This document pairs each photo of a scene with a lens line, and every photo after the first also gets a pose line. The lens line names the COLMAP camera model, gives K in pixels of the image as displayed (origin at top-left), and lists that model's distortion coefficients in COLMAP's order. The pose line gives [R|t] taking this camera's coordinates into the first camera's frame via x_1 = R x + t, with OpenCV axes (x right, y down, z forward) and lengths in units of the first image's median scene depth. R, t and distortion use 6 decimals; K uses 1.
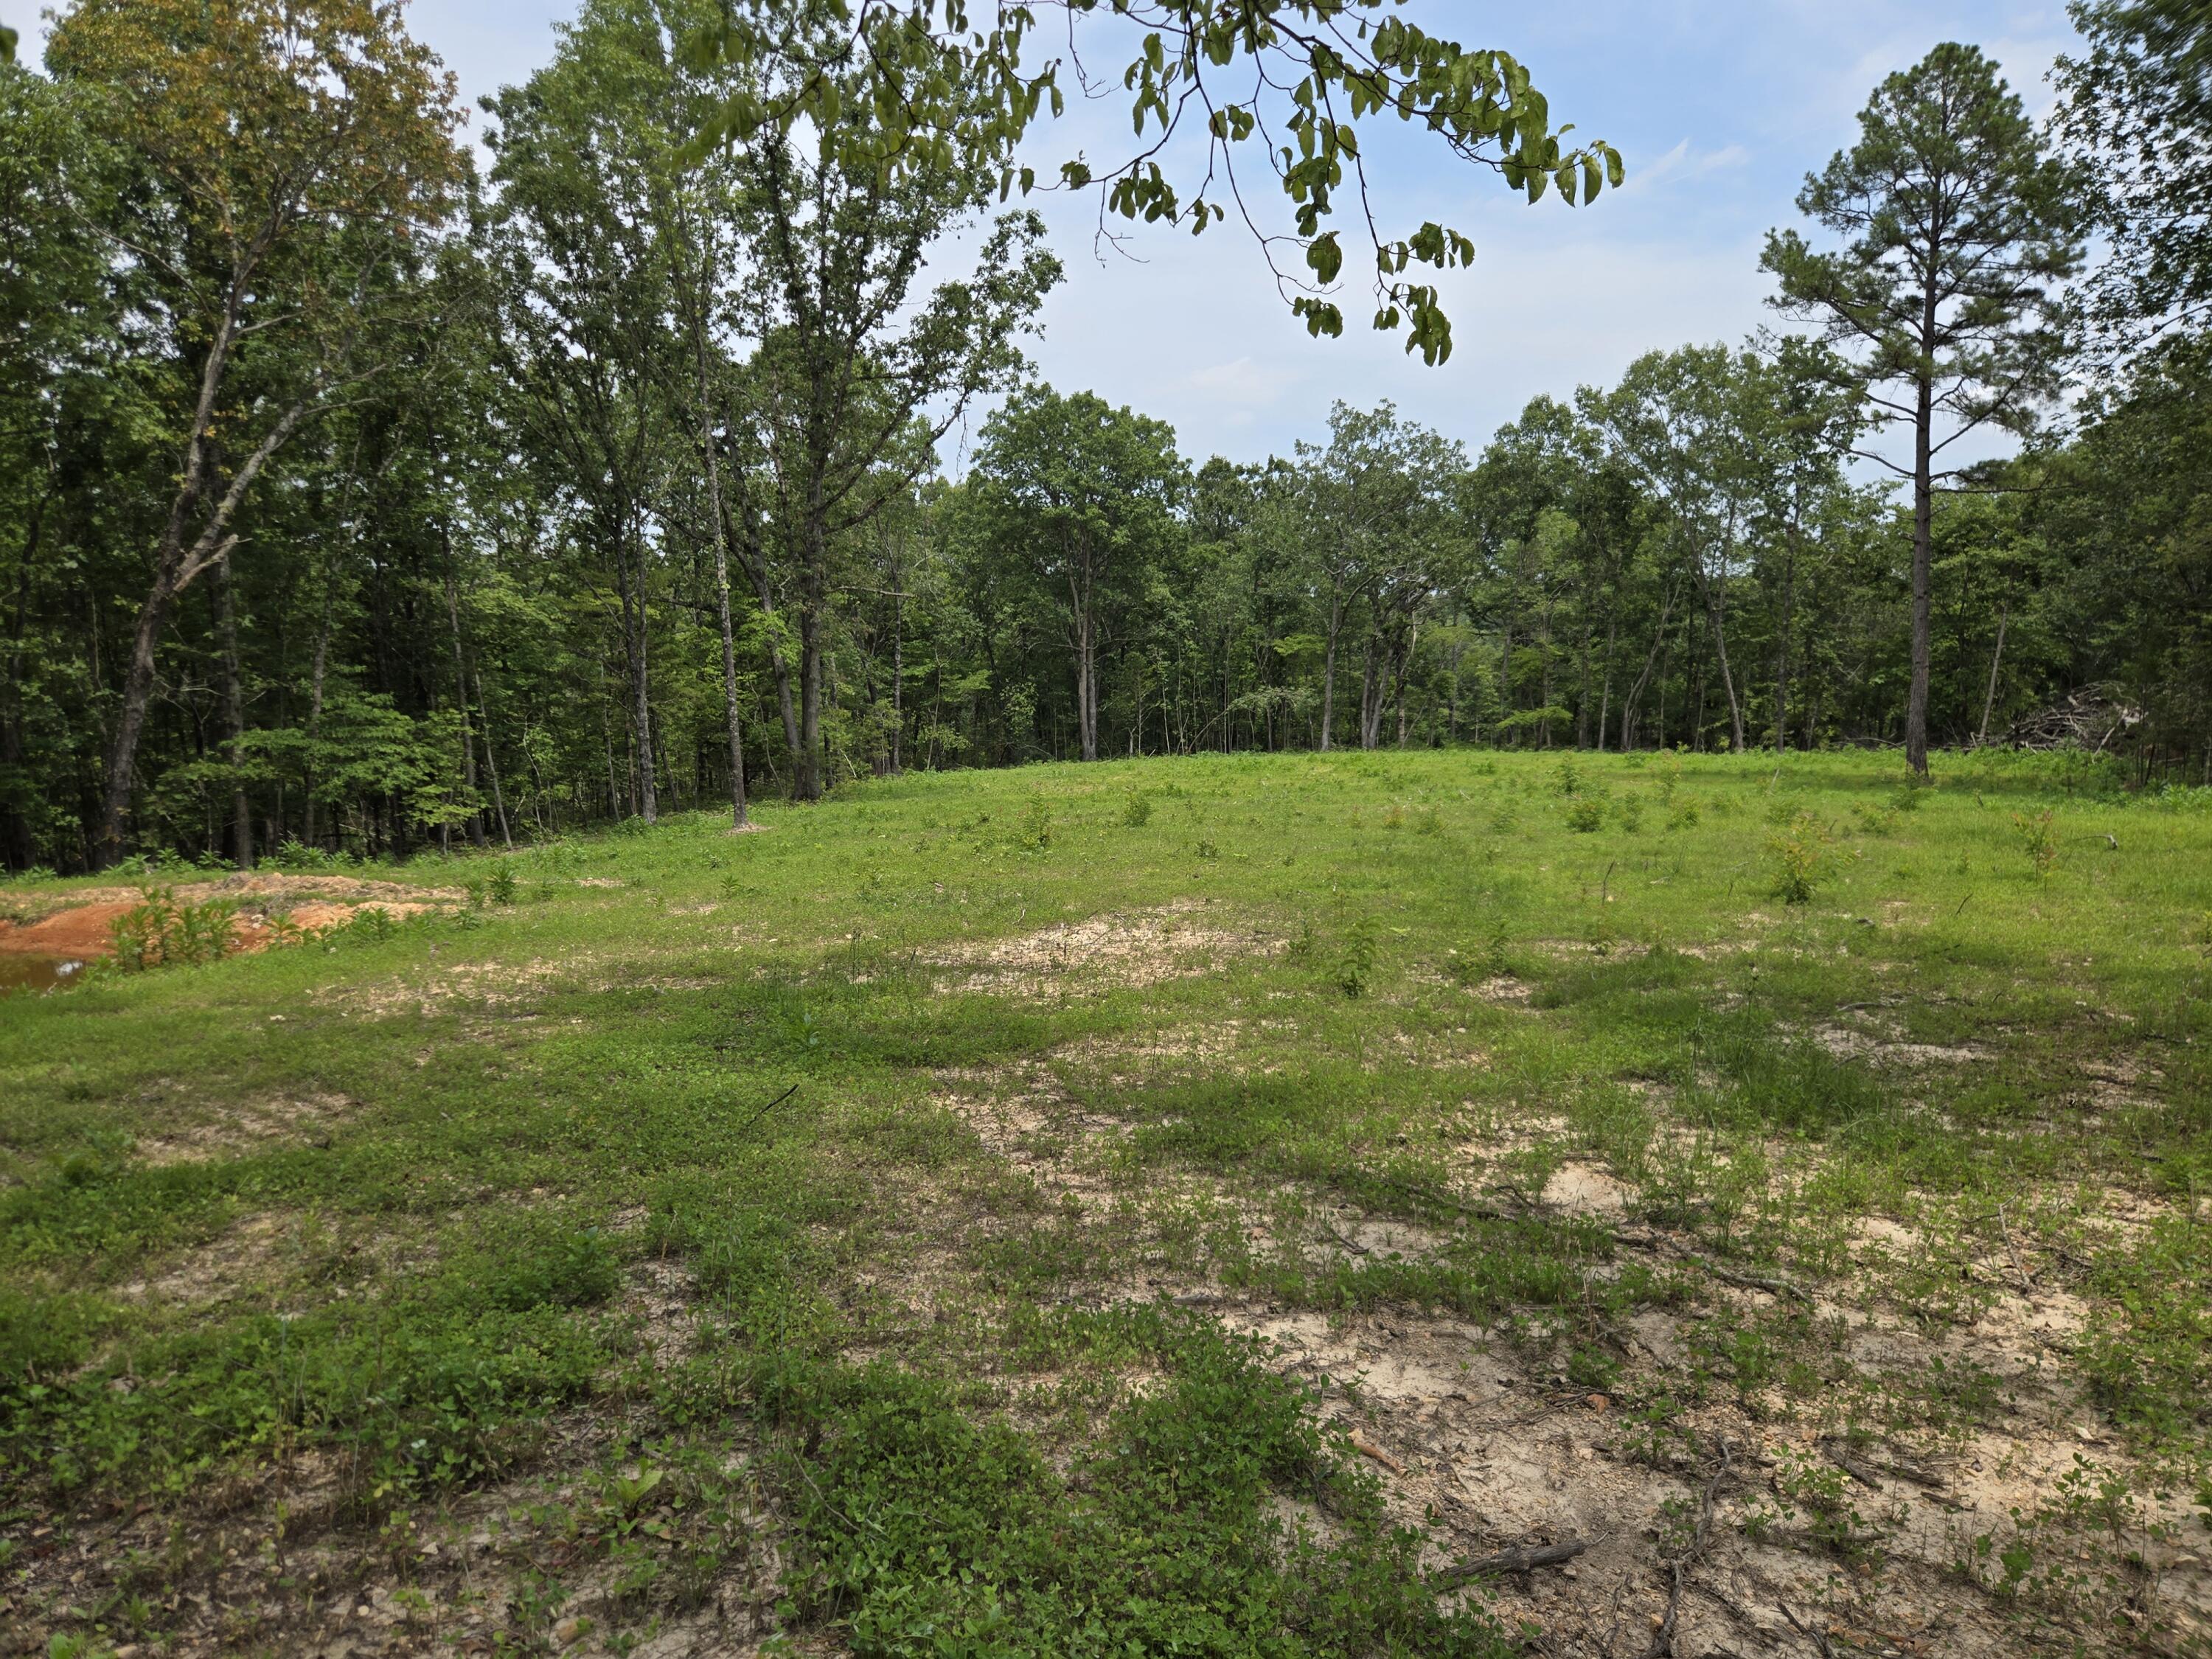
lens RADIAL K [[1476.9, 0, 1076.7], [0, 1476.9, 861.0], [0, 0, 1]] dist [0.076493, -0.060190]
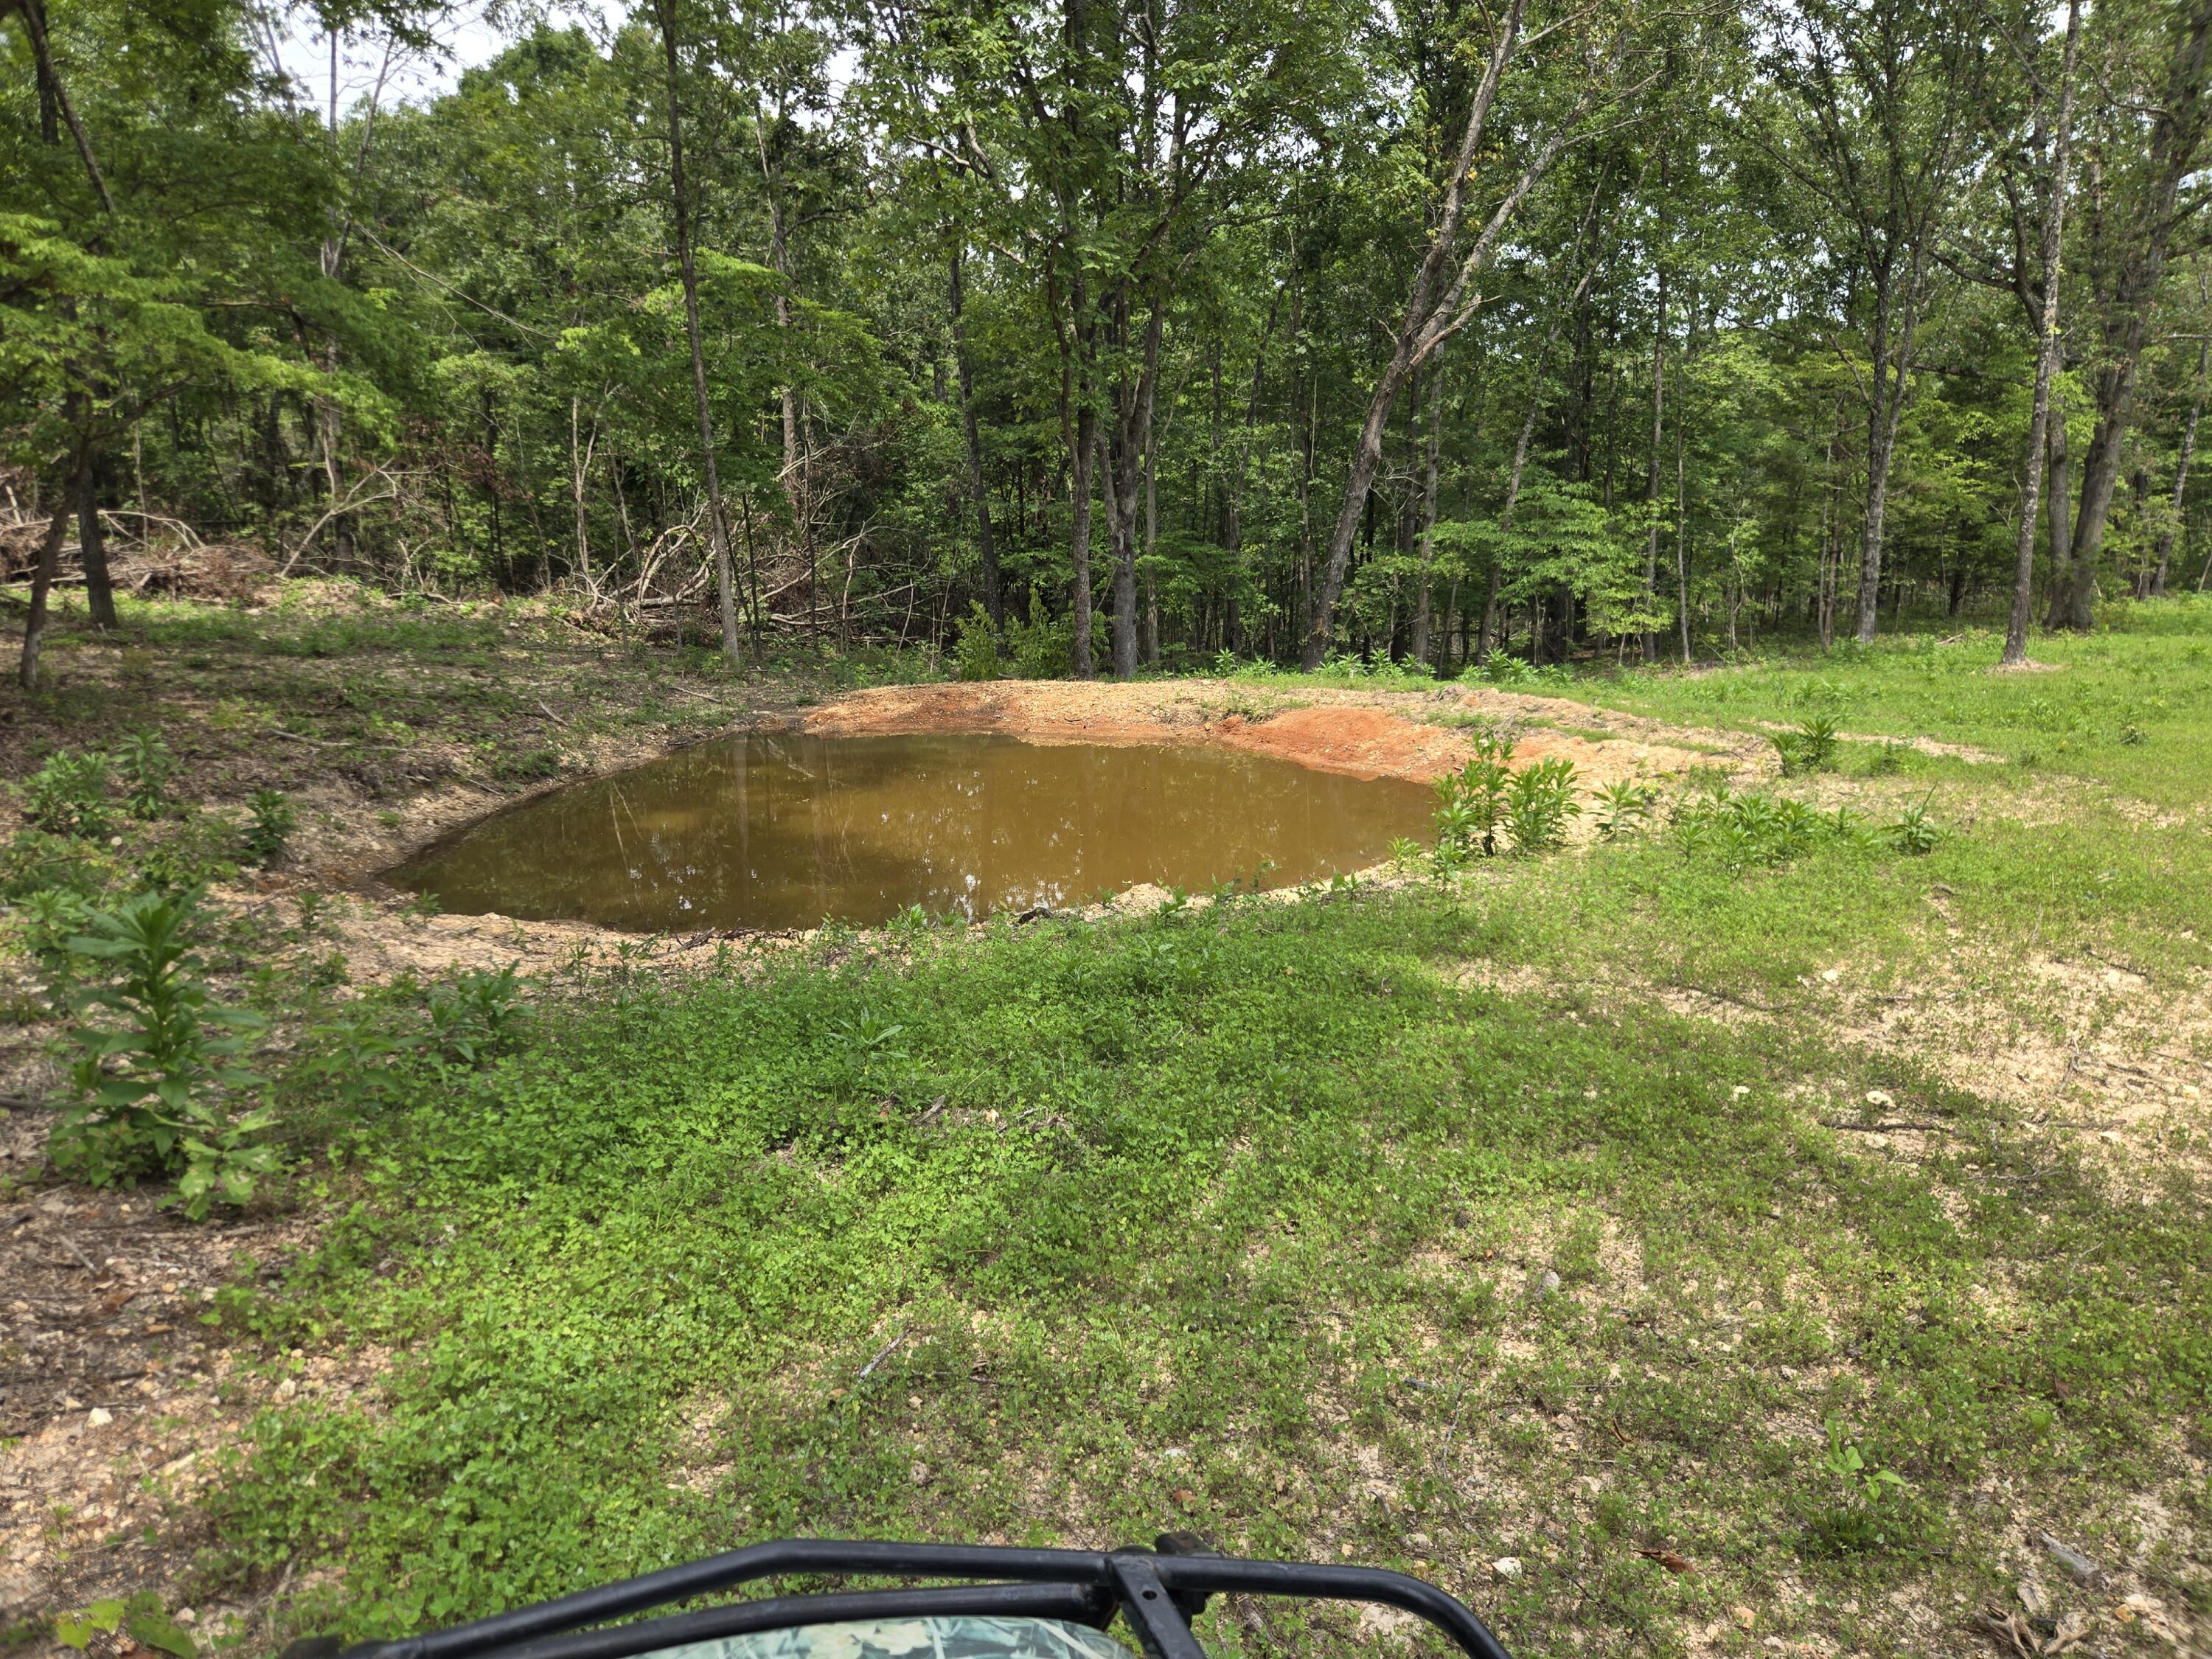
lens RADIAL K [[1452.9, 0, 1106.0], [0, 1452.9, 829.5], [0, 0, 1]] dist [0.054832, -0.052083]
pose [[0.782528, 0.149977, -0.604282, -0.136573], [-0.080267, 0.986756, 0.140960, -0.009121], [0.617419, -0.061801, 0.784203, 0.142724]]
